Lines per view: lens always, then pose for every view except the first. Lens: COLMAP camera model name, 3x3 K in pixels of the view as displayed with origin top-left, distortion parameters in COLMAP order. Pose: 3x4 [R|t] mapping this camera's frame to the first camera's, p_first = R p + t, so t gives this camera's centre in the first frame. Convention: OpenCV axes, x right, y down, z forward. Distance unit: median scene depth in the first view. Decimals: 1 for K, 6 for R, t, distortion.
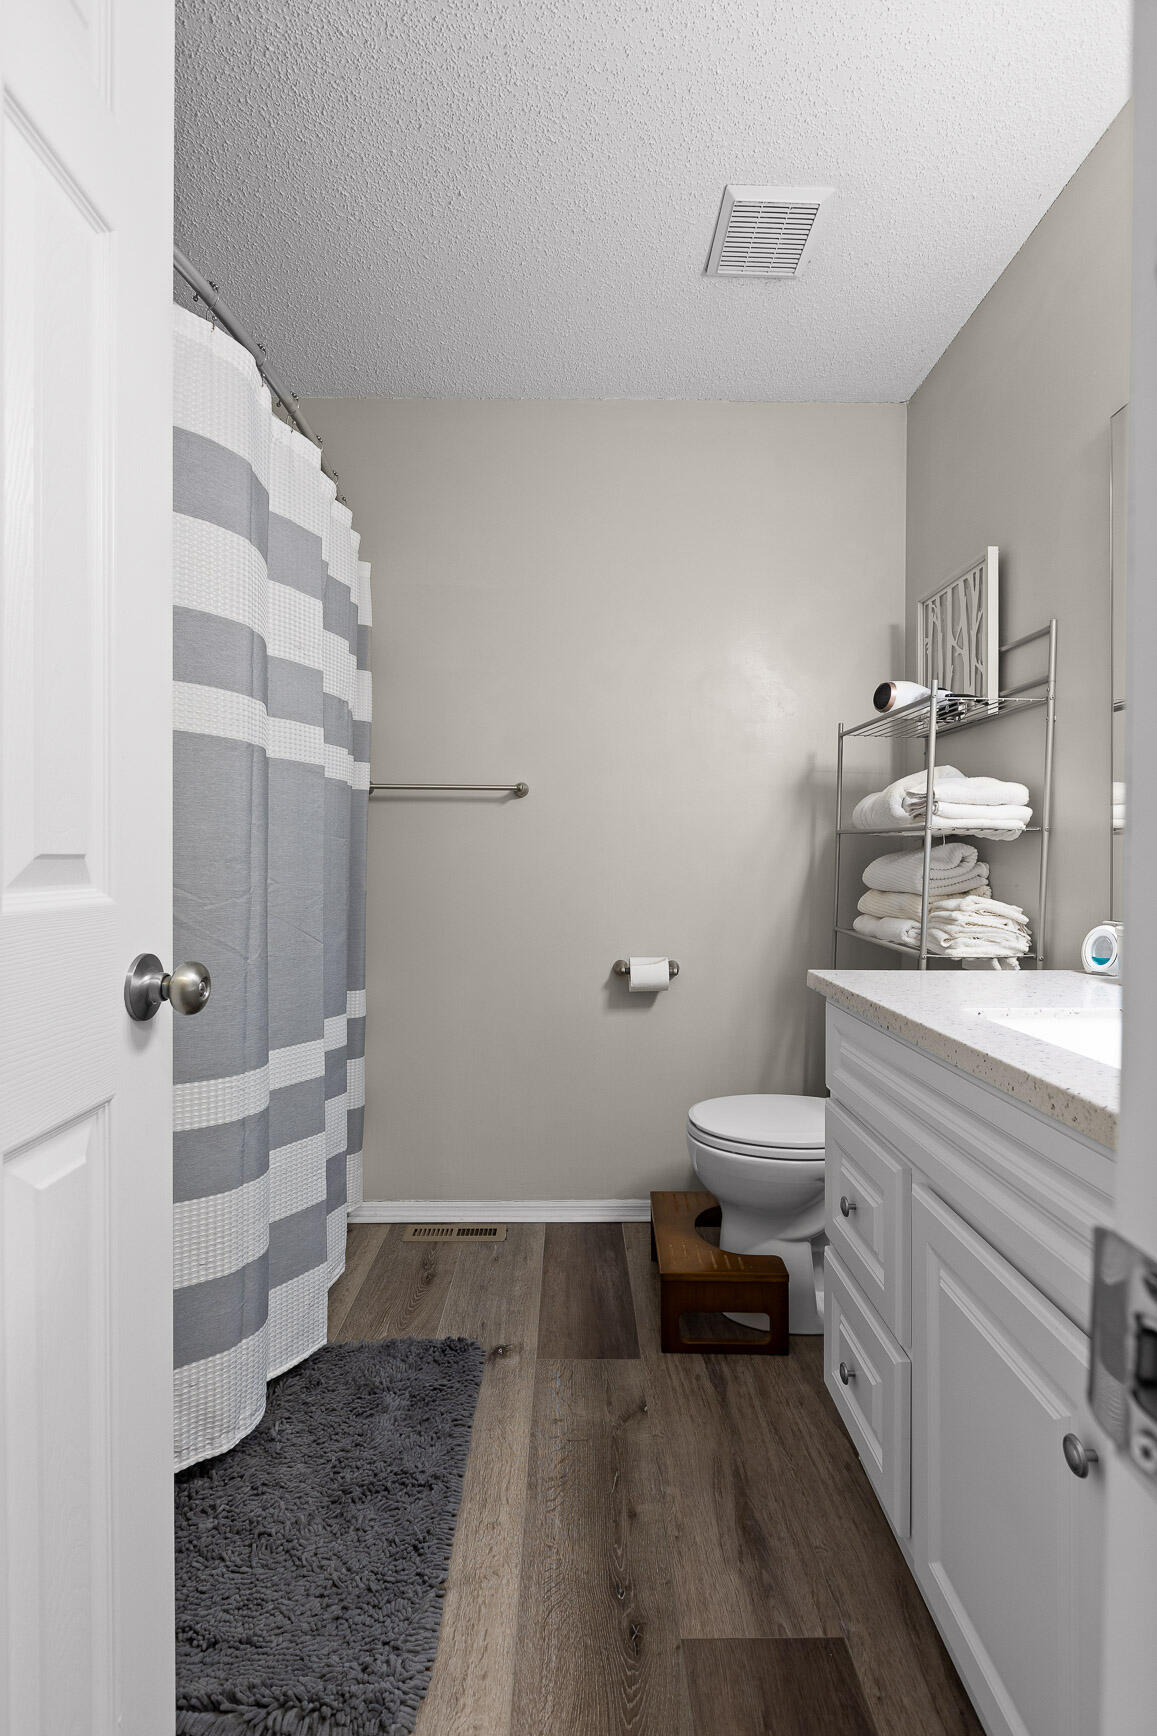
lens RADIAL K [[788.9, 0, 609.2], [0, 788.9, 867.1], [0, 0, 1]] dist [-0.002543, -0.000679]
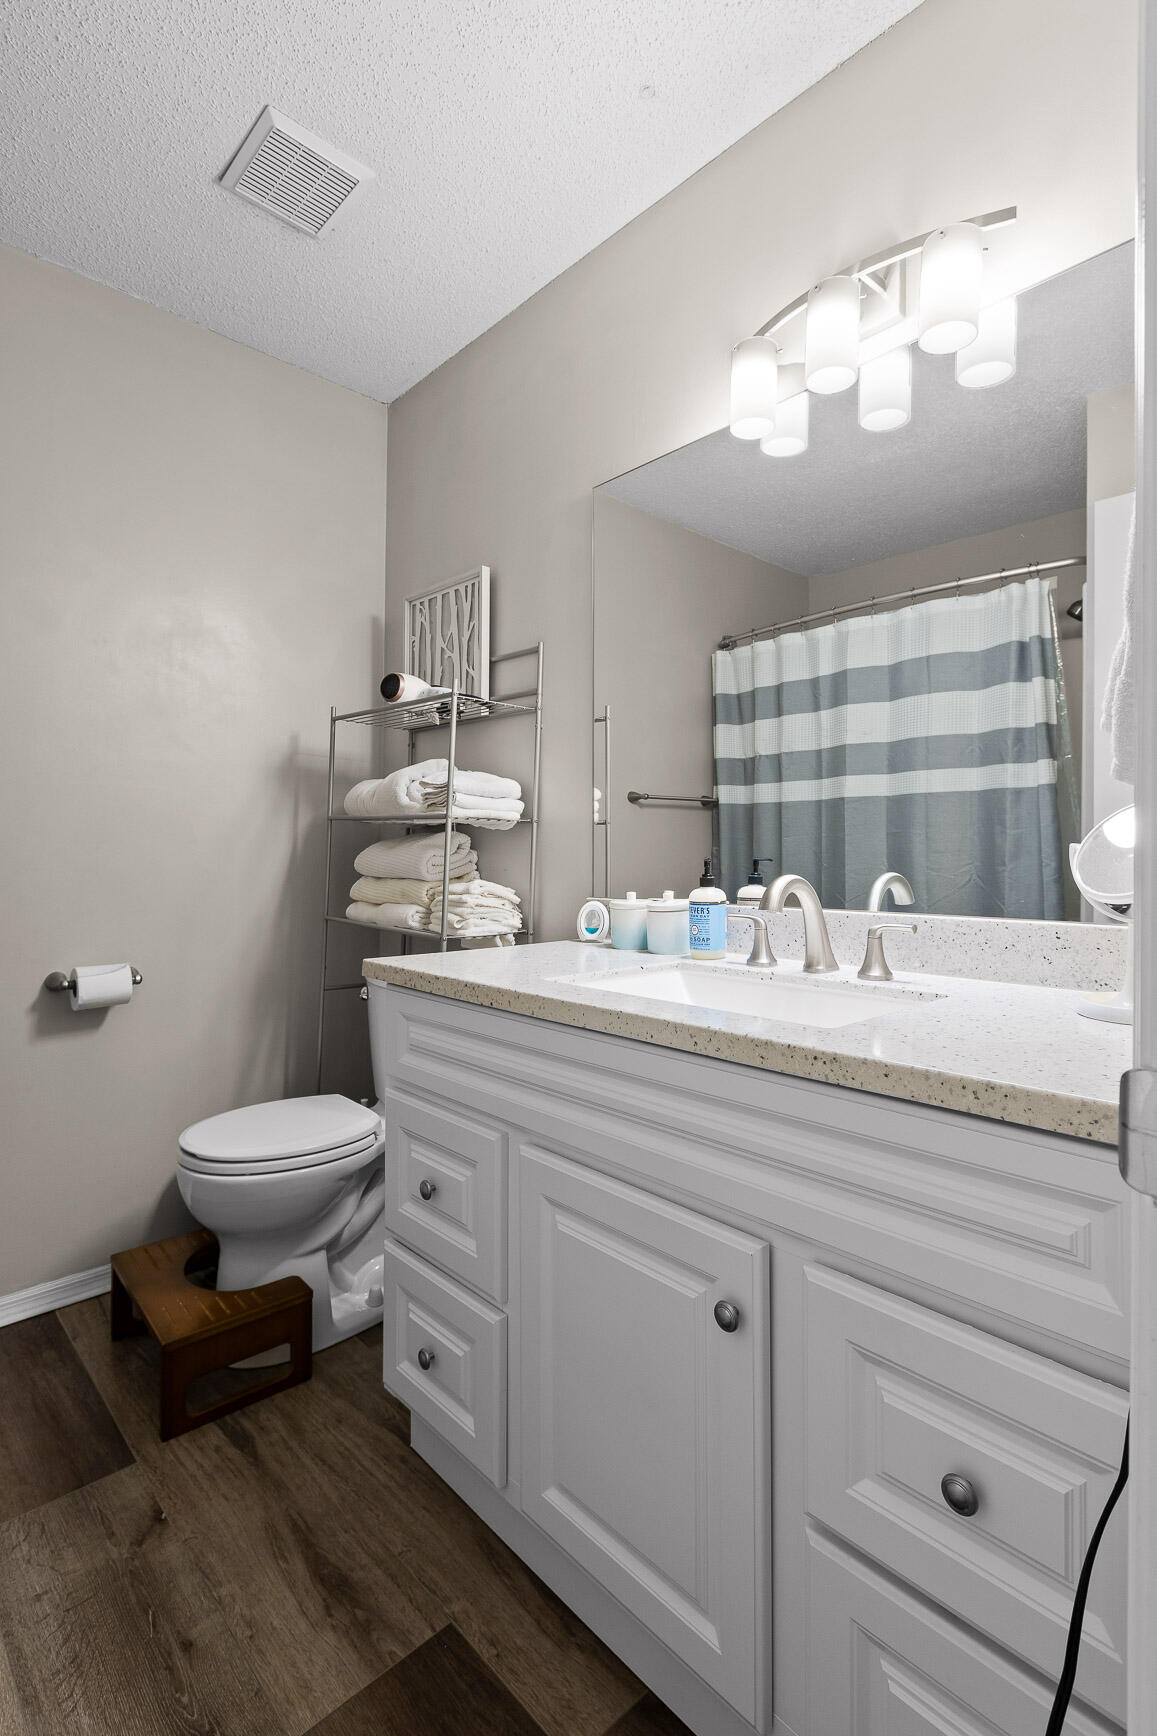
lens RADIAL K [[805.2, 0, 576.9], [0, 805.2, 840.4], [0, 0, 1]] dist [0.002443, 0.000080]
pose [[0.749310, 0.011017, 0.662127, -0.178212], [0.001952, 0.999821, -0.018845, 0.003122], [-0.662216, 0.015413, 0.749154, 0.071284]]
